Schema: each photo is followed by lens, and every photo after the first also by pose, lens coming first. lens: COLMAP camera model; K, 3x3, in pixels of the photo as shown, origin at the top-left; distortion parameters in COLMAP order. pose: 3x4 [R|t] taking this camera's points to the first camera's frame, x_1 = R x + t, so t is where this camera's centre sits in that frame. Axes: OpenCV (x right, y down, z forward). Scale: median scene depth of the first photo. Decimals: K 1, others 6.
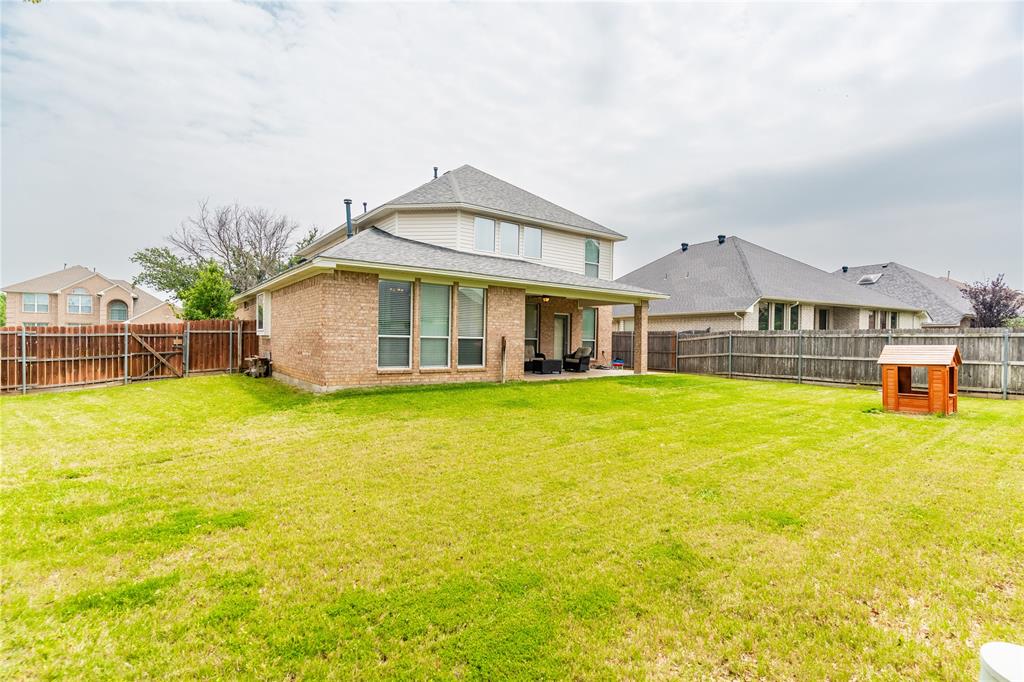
lens RADIAL K [[487.5, 0, 505.5], [0, 487.5, 341.4], [0, 0, 1]] dist [0.001621, 0.000258]
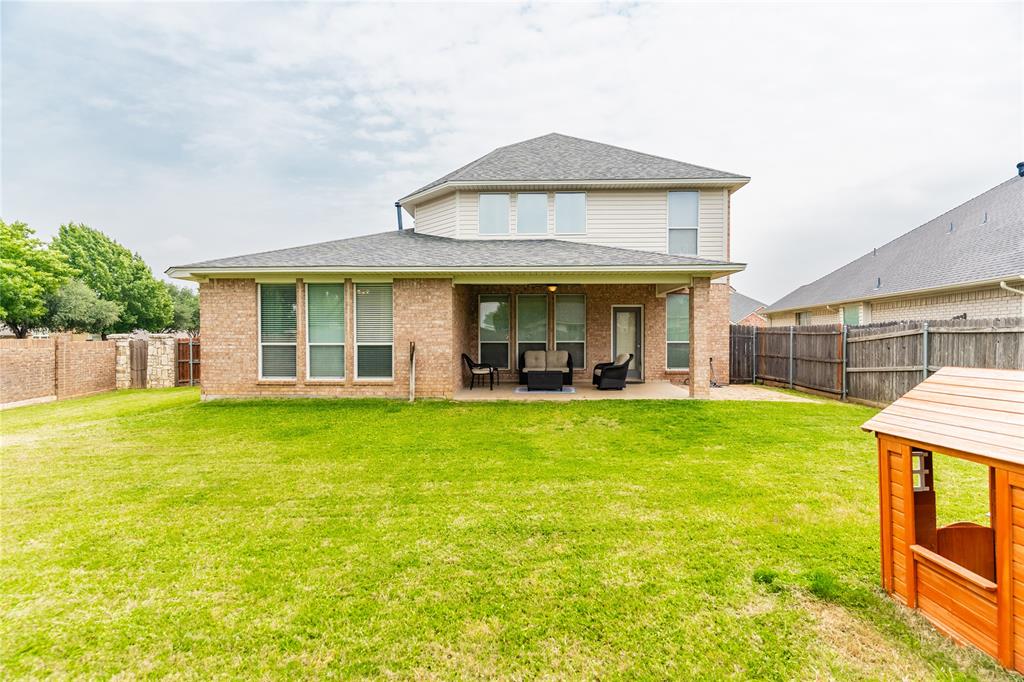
lens RADIAL K [[487.5, 0, 511.9], [0, 487.5, 343.0], [0, 0, 1]] dist [0.001621, 0.000258]
pose [[0.786189, -0.010055, -0.617904, 0.598389], [0.012336, 0.999924, -0.000575, -0.005699], [0.617863, -0.007170, 0.786253, 0.476047]]
